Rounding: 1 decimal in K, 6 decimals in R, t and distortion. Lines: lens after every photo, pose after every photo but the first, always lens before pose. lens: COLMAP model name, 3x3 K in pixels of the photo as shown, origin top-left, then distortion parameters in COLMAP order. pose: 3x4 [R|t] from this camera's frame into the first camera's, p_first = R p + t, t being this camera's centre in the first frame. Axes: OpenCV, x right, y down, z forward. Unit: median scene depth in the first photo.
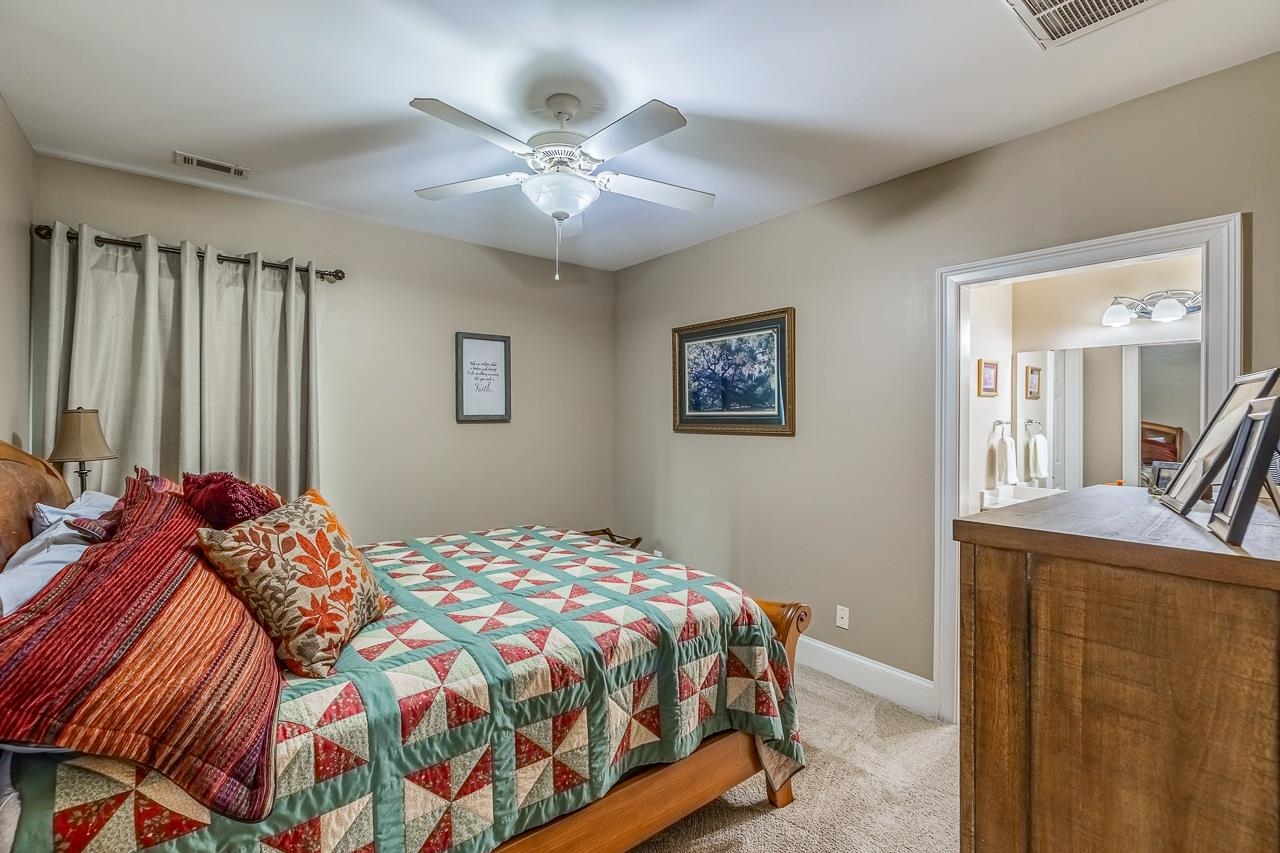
lens RADIAL K [[561.4, 0, 640.4], [0, 561.4, 420.3], [0, 0, 1]] dist [0.000104, 0.000135]
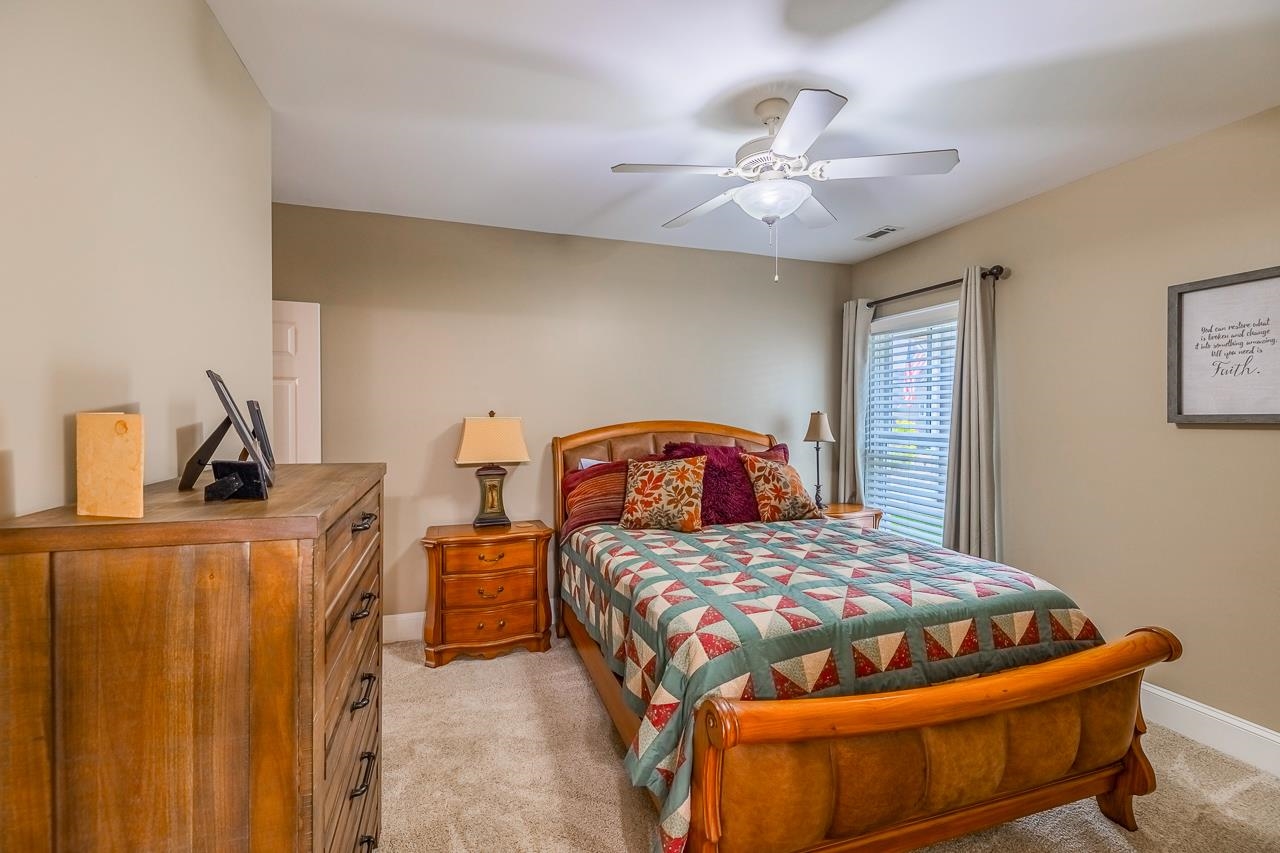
lens RADIAL K [[561.4, 0, 640.4], [0, 561.4, 420.3], [0, 0, 1]] dist [0.000104, 0.000135]
pose [[-0.341874, 0.007448, -0.939716, 0.917760], [-0.009972, 0.999884, 0.011553, -0.003702], [0.939693, 0.013321, -0.341760, 1.133851]]
